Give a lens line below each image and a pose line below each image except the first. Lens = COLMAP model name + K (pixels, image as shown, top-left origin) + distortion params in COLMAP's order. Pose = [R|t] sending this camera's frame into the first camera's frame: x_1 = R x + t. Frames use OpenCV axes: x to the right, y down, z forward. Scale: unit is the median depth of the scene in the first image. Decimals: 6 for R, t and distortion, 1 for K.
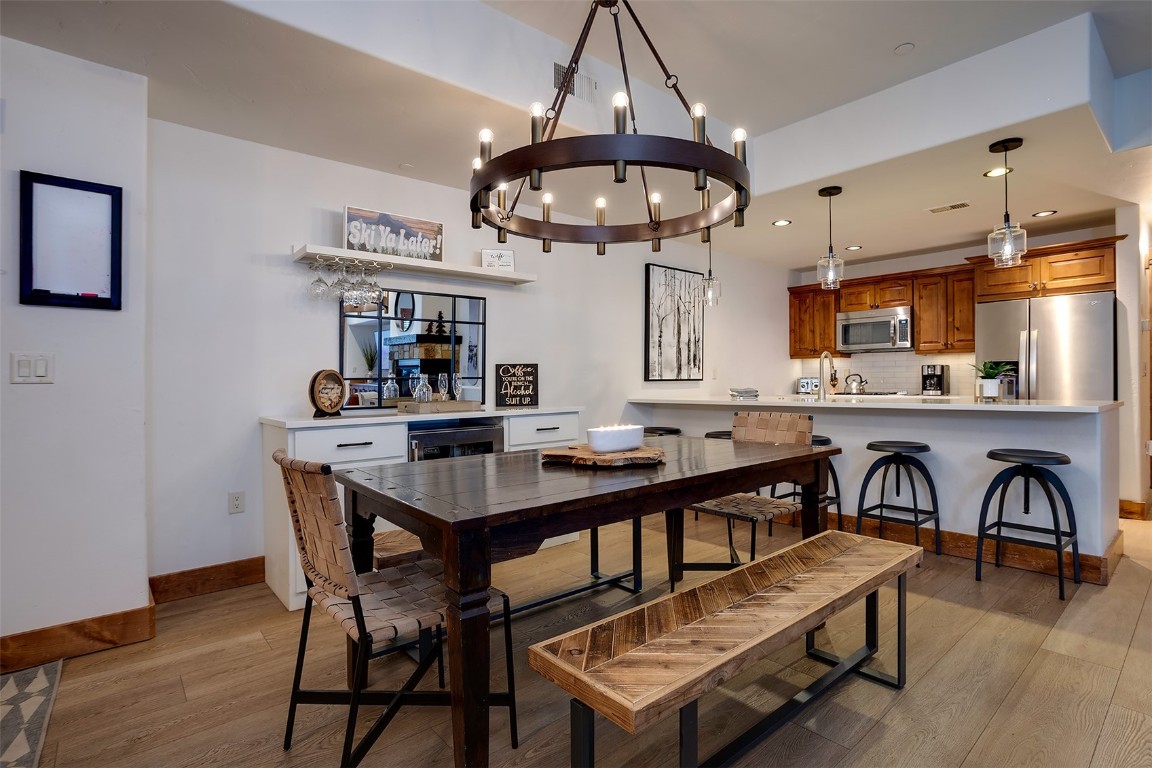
lens RADIAL K [[583.6, 0, 595.1], [0, 583.6, 382.5], [0, 0, 1]] dist [-0.002149, 0.009610]
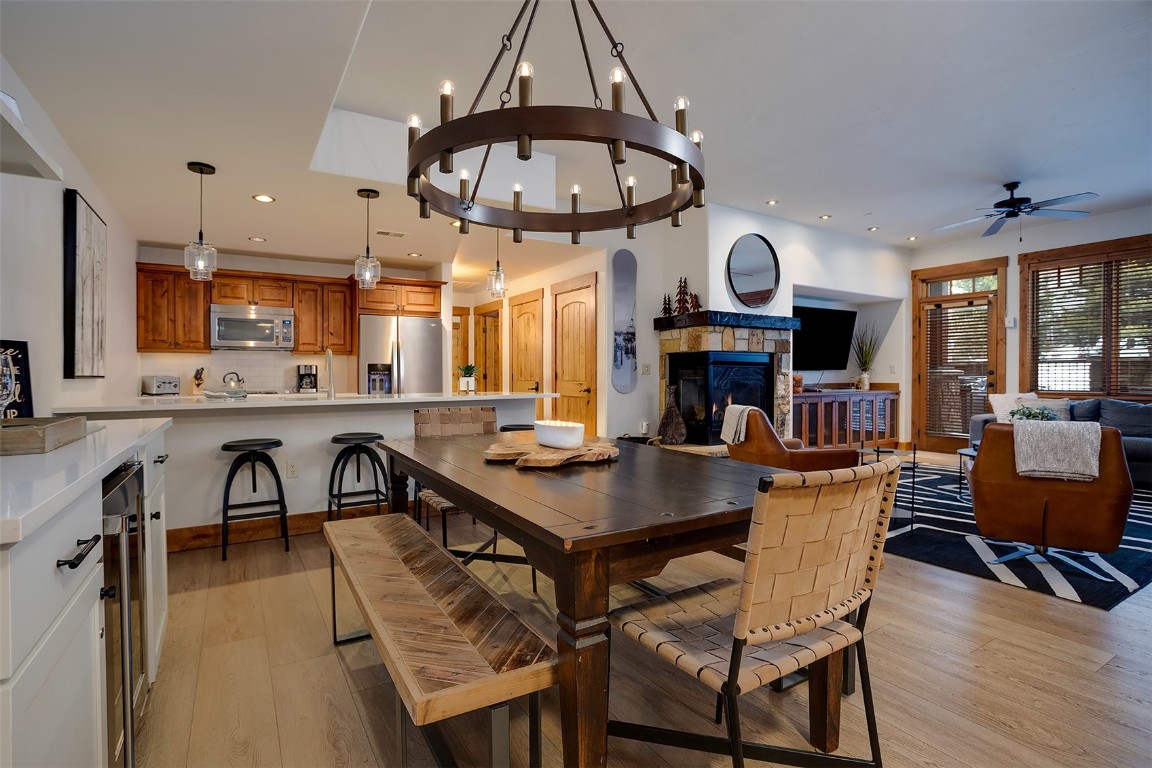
lens RADIAL K [[565.5, 0, 576.0], [0, 565.5, 384.0], [0, 0, 1]] dist [-0.004089, -0.000011]
pose [[0.193034, -0.006765, 0.981169, -0.368765], [0.005111, 0.999970, 0.005889, 0.002103], [-0.981179, 0.003878, 0.193063, 0.317134]]
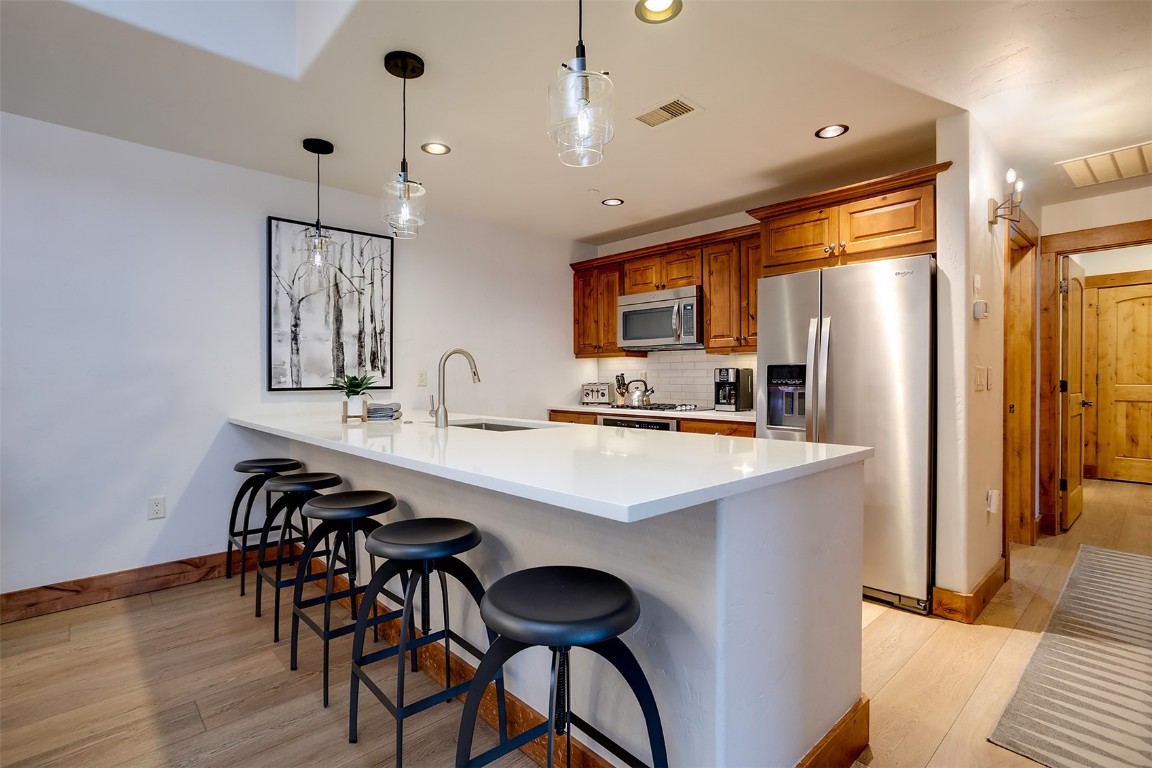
lens RADIAL K [[565.5, 0, 576.0], [0, 565.5, 384.0], [0, 0, 1]] dist [-0.004089, -0.000011]
pose [[0.999852, 0.006166, -0.016084, 0.418555], [-0.005980, 0.999915, 0.011566, -0.018414], [0.016154, -0.011468, 0.999804, 0.318444]]
